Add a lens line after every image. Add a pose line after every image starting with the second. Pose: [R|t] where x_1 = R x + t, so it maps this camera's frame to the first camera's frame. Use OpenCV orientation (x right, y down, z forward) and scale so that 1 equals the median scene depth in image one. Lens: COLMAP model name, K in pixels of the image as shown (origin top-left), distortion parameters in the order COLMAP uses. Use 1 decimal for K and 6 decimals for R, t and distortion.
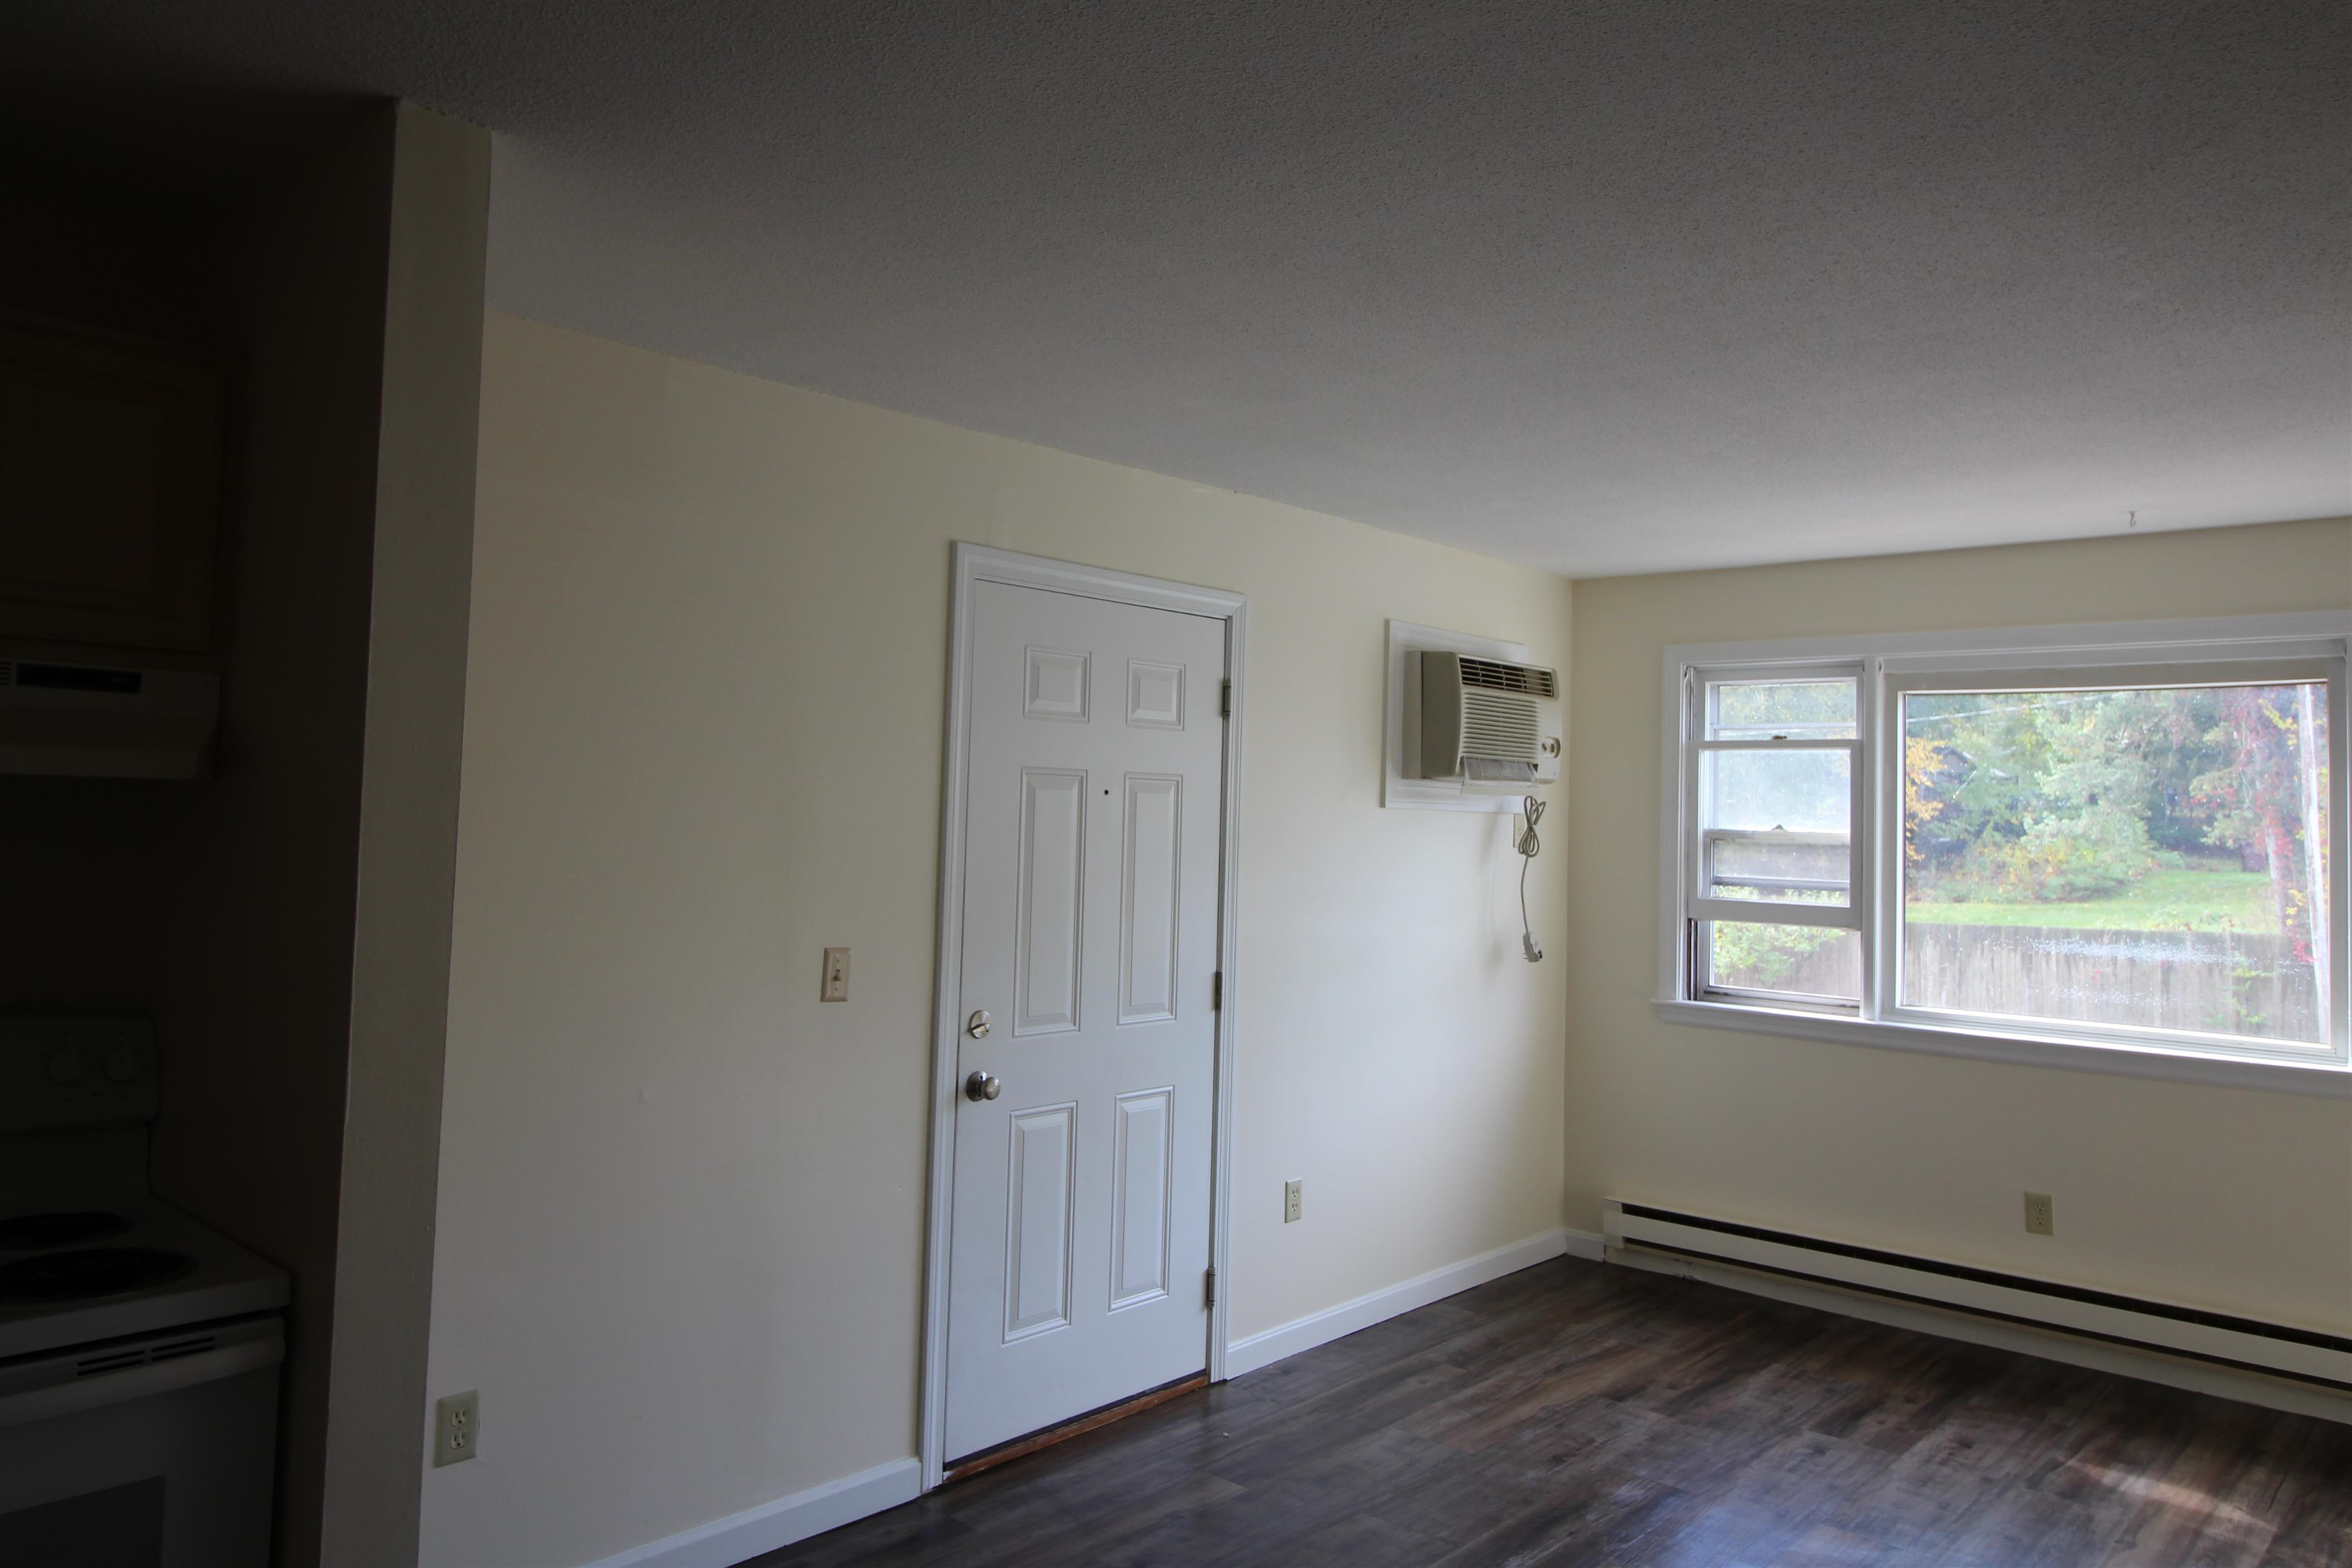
lens RADIAL K [[1643.9, 0, 1176.3], [0, 1643.9, 734.7], [0, 0, 1]] dist [0.014129, -0.012669]
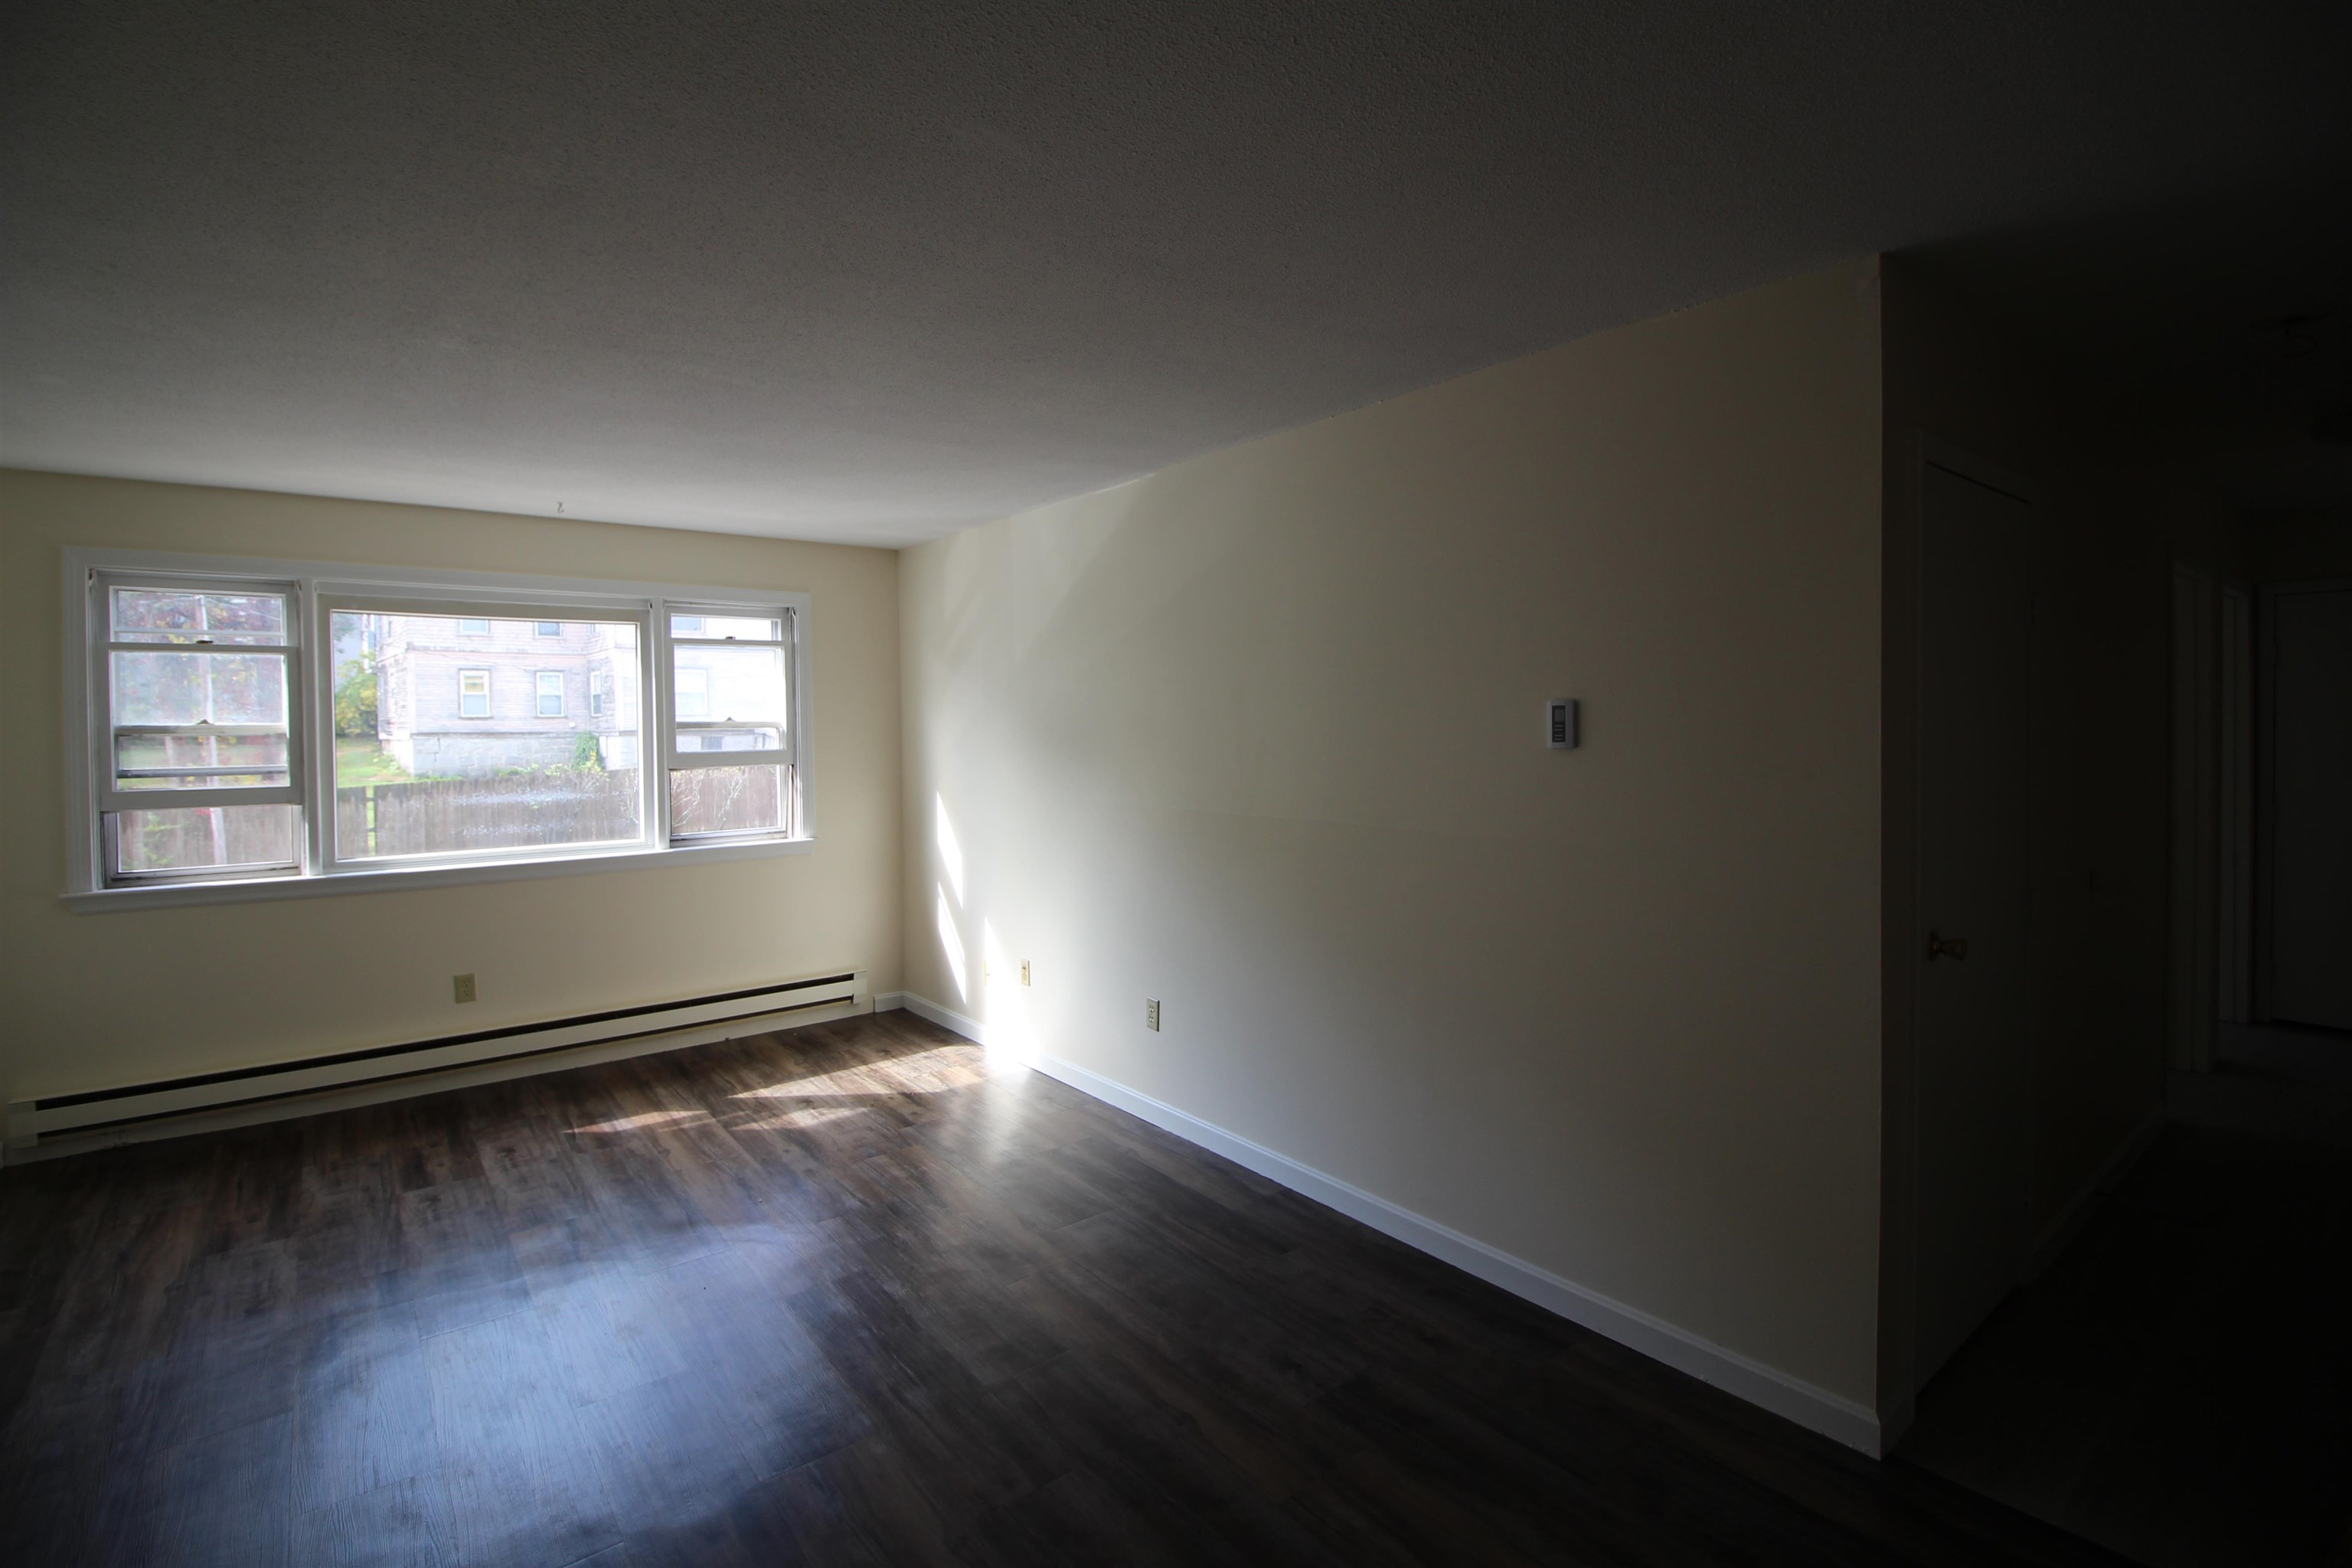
lens RADIAL K [[1078.5, 0, 1178.4], [0, 1078.5, 735.9], [0, 0, 1]] dist [-0.012352, -0.007992]
pose [[0.167876, -0.041830, 0.984920, -0.282100], [-0.033535, 0.998279, 0.048113, 0.010096], [-0.985238, -0.041107, 0.166184, 0.265238]]
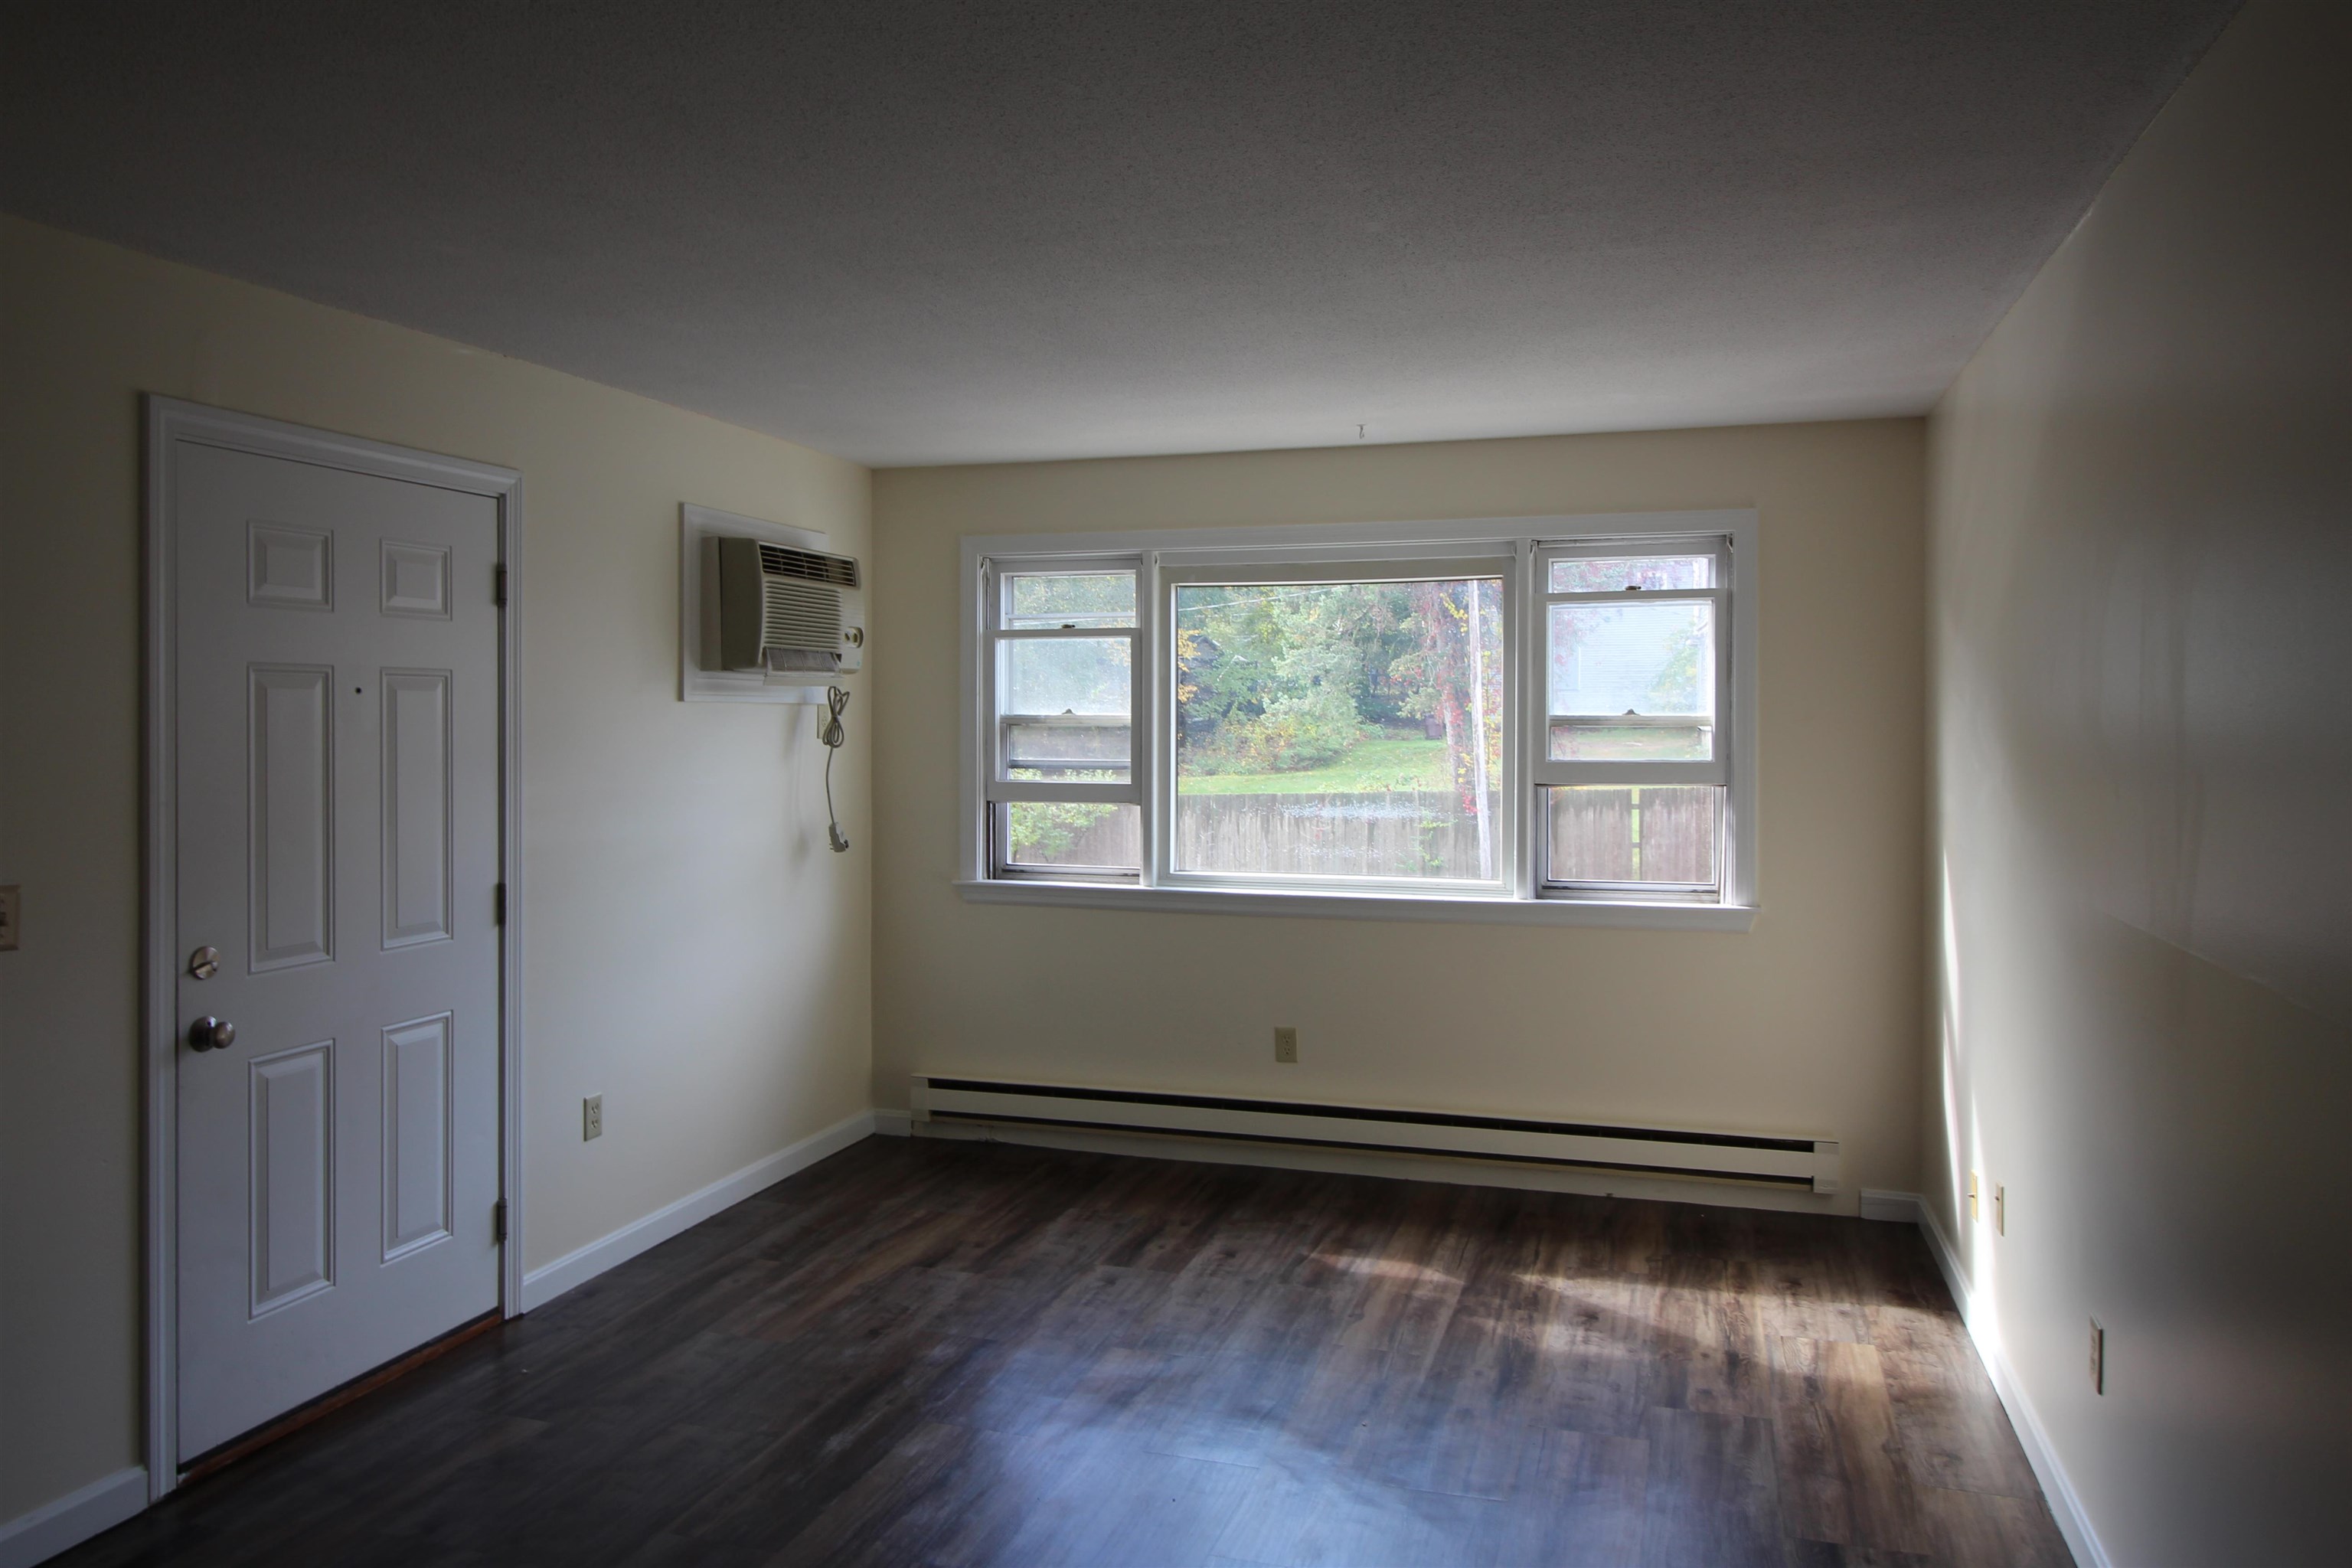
lens RADIAL K [[1643.9, 0, 1173.2], [0, 1643.9, 732.8], [0, 0, 1]] dist [0.014129, -0.012669]
pose [[0.912426, -0.029809, 0.408154, -0.004790], [0.003176, 0.997829, 0.065775, 0.000795], [-0.409229, -0.058719, 0.910540, 0.012442]]
